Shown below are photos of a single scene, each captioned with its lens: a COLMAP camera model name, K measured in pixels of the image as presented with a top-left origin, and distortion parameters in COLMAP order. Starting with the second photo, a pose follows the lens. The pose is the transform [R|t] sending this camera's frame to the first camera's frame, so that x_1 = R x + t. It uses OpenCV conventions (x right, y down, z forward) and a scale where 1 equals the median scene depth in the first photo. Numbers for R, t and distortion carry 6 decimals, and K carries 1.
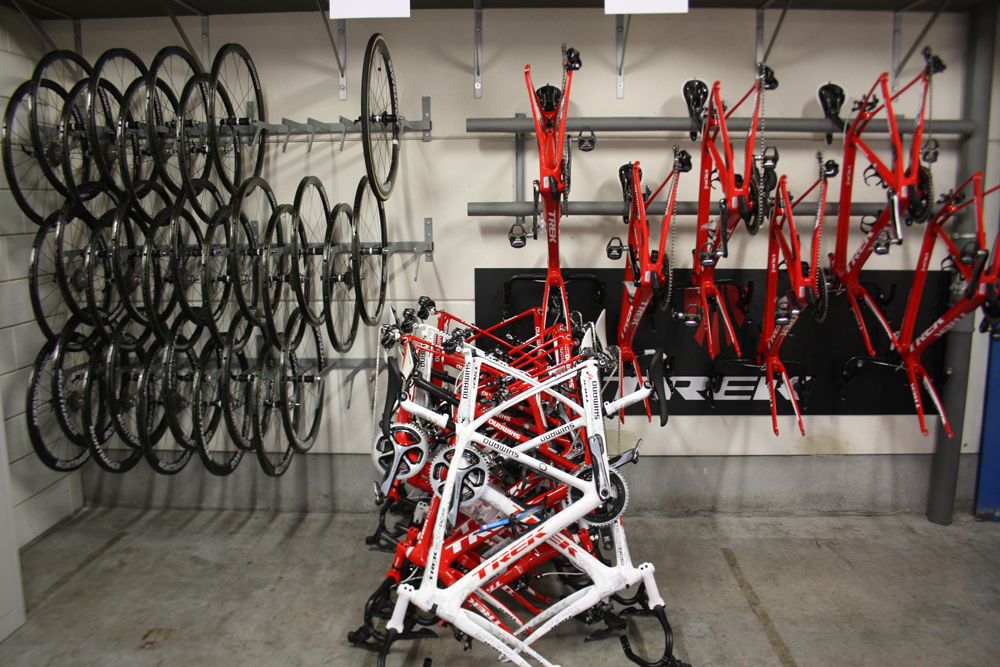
lens RADIAL K [[811.8, 0, 500.0], [0, 811.8, 333.5], [0, 0, 1]] dist [-0.155412, 0.114333]
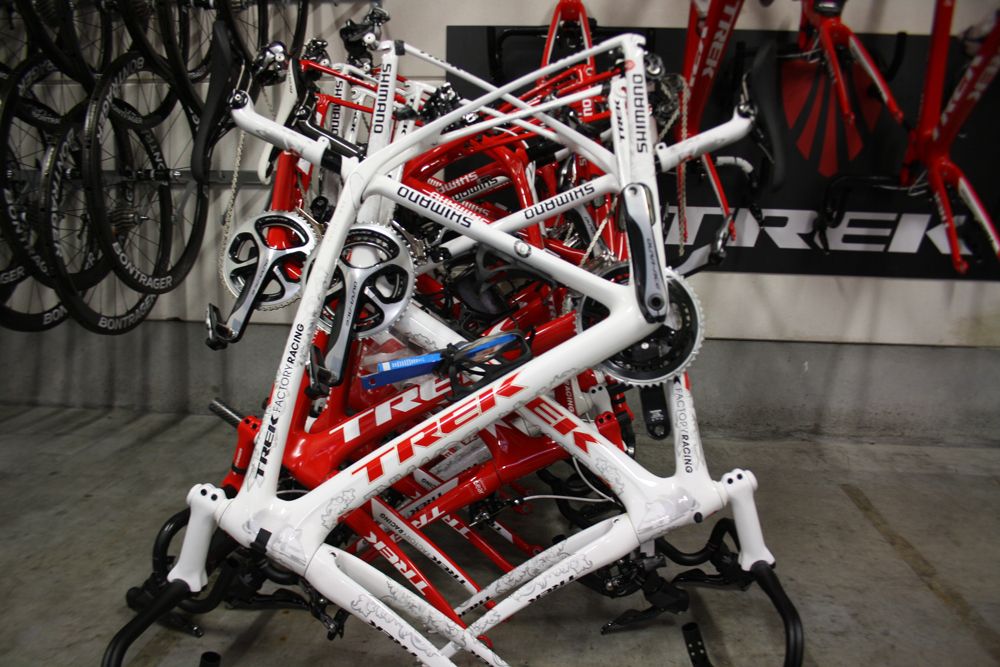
lens RADIAL K [[811.8, 0, 500.0], [0, 811.8, 333.5], [0, 0, 1]] dist [-0.155412, 0.114333]
pose [[0.998600, 0.031520, -0.042471, 0.057988], [-0.030767, 0.999360, 0.018259, 0.193049], [0.043019, -0.016926, 0.998931, 0.502051]]
